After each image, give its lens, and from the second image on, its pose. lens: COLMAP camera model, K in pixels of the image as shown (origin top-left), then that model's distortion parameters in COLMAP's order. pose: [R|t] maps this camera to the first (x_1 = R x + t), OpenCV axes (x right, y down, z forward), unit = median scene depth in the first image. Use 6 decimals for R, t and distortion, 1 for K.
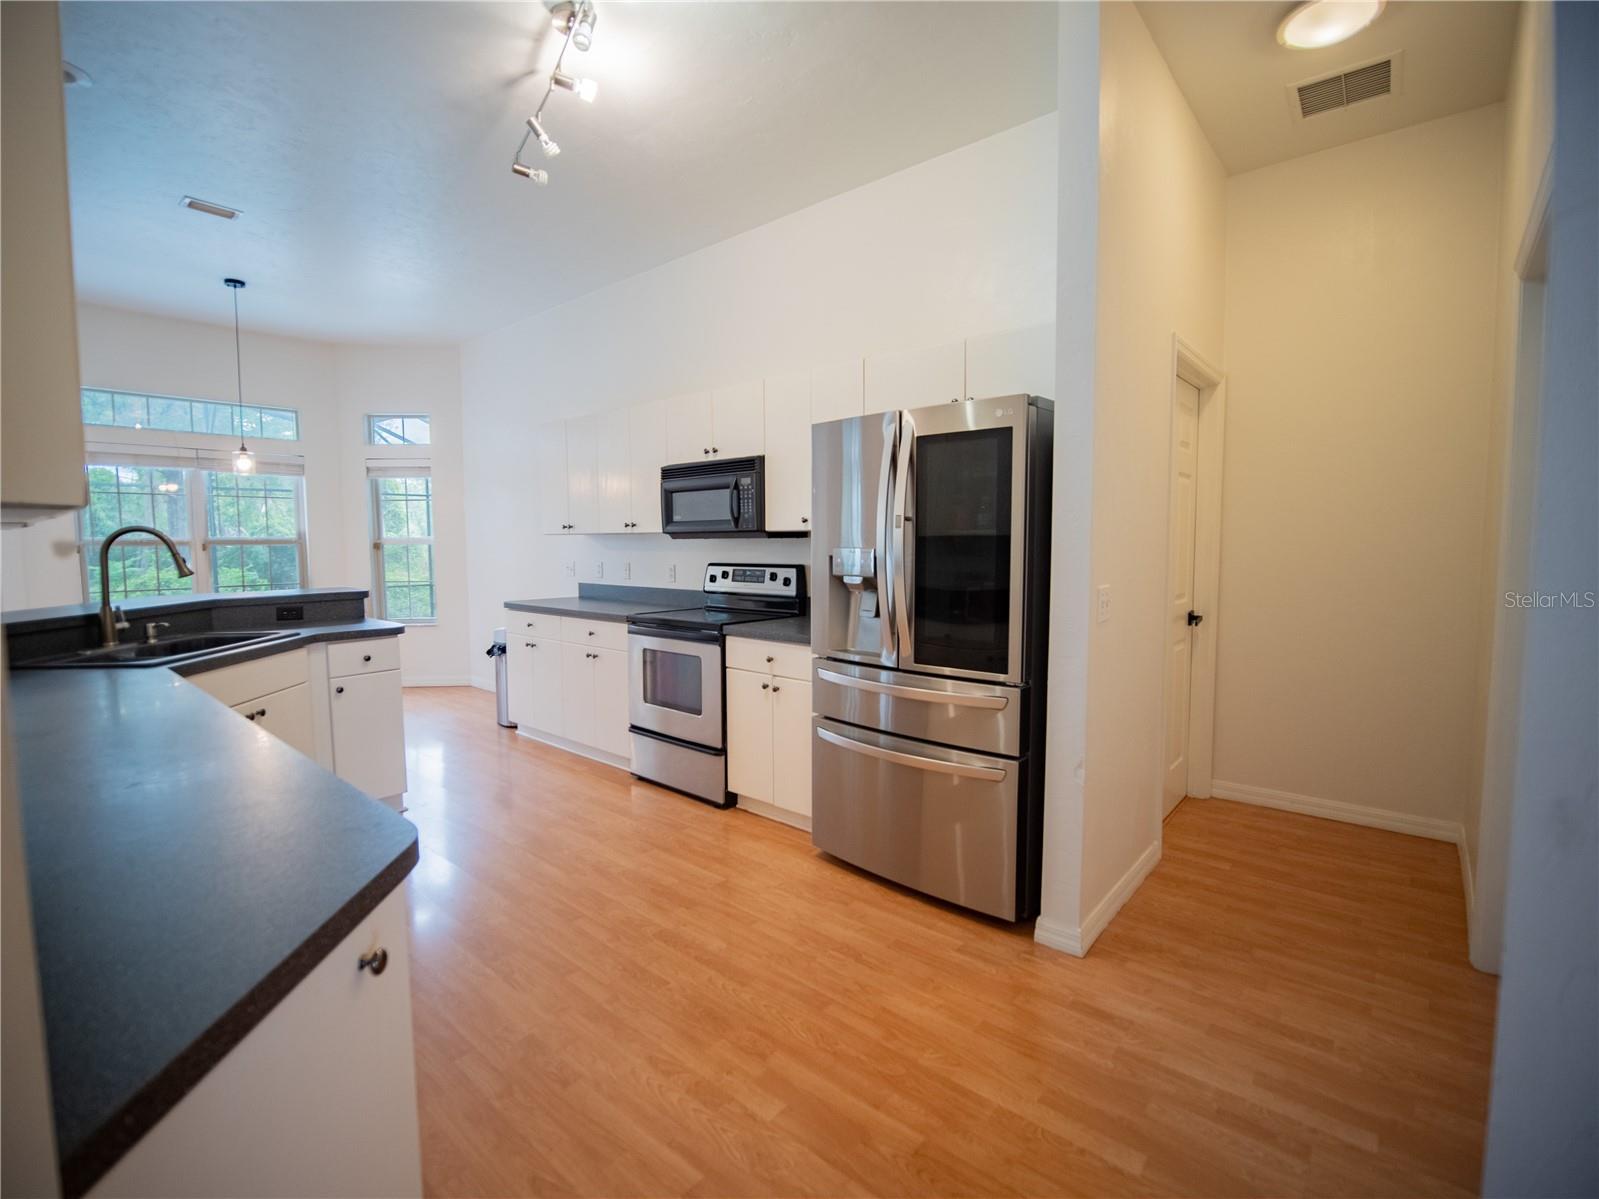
lens RADIAL K [[729.5, 0, 805.1], [0, 729.5, 606.3], [0, 0, 1]] dist [-0.024935, 0.001814]
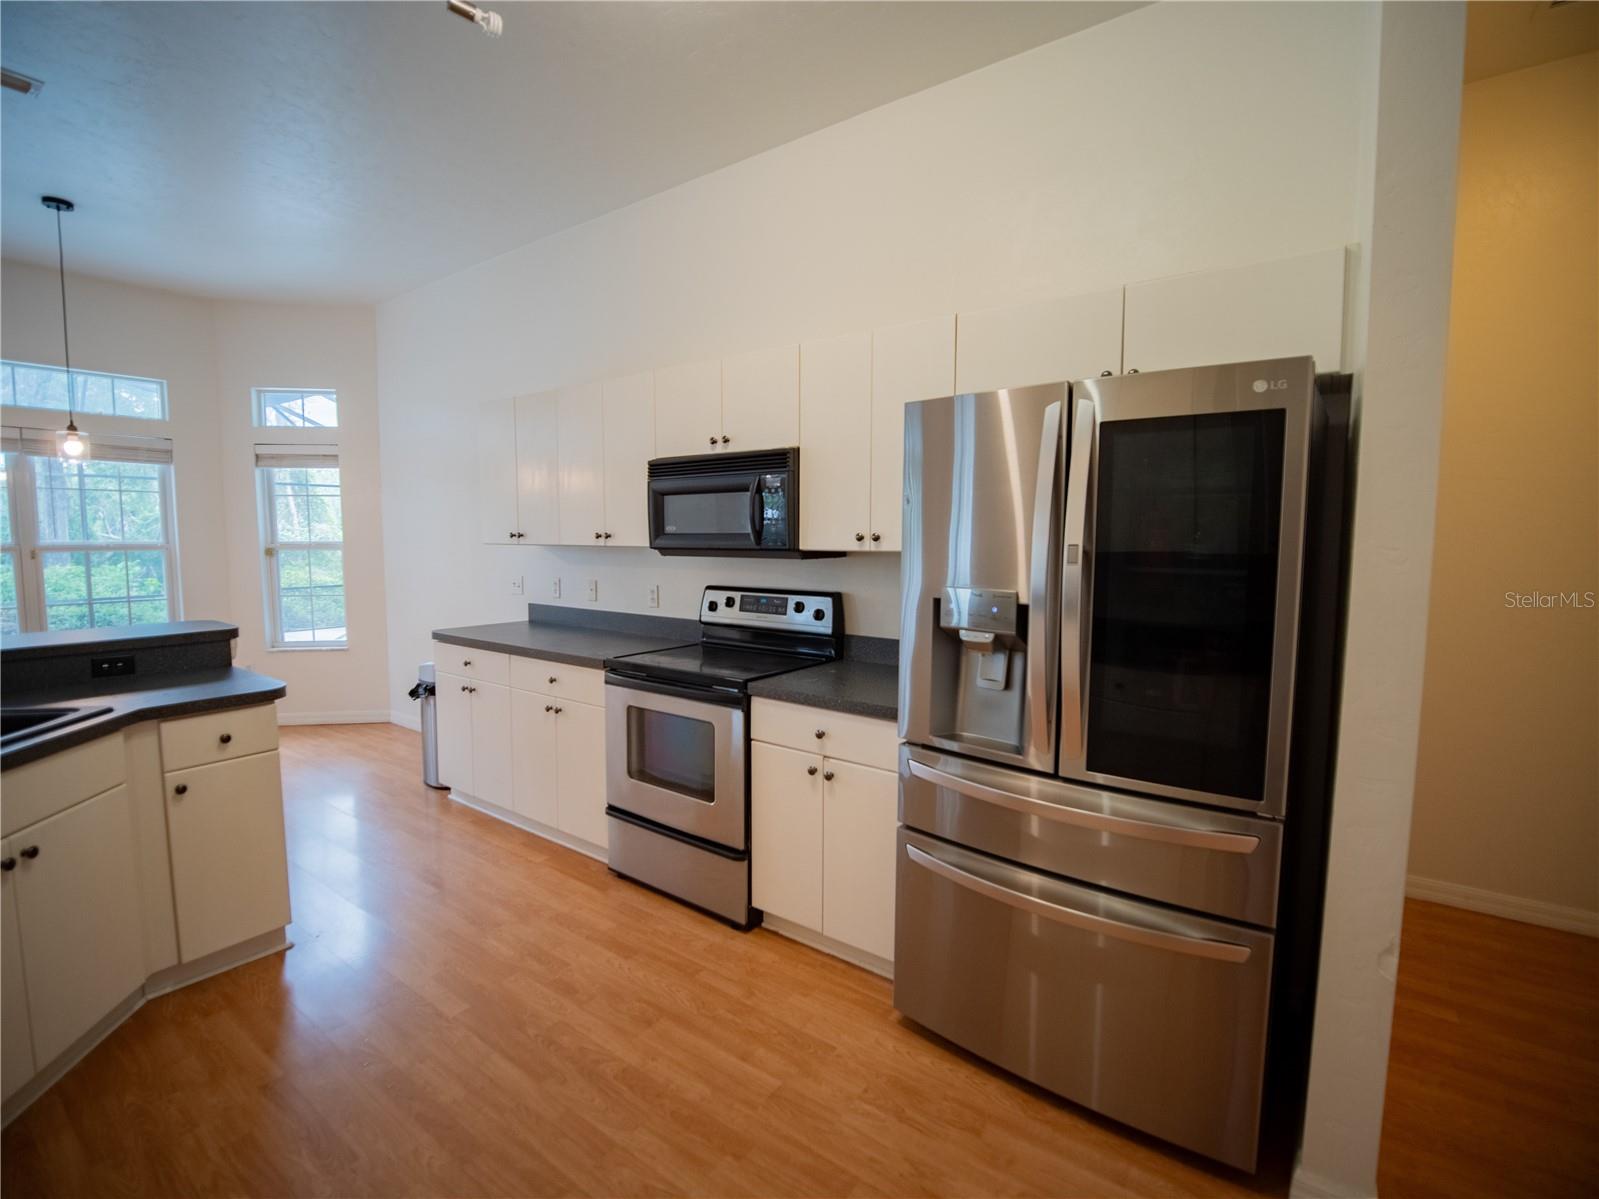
lens RADIAL K [[729.5, 0, 798.2], [0, 729.5, 601.7], [0, 0, 1]] dist [-0.024935, 0.001814]
pose [[0.996989, 0.000065, 0.077542, -0.116462], [-0.000359, 0.999993, 0.003781, -0.055396], [-0.077541, -0.003797, 0.996982, 0.272393]]
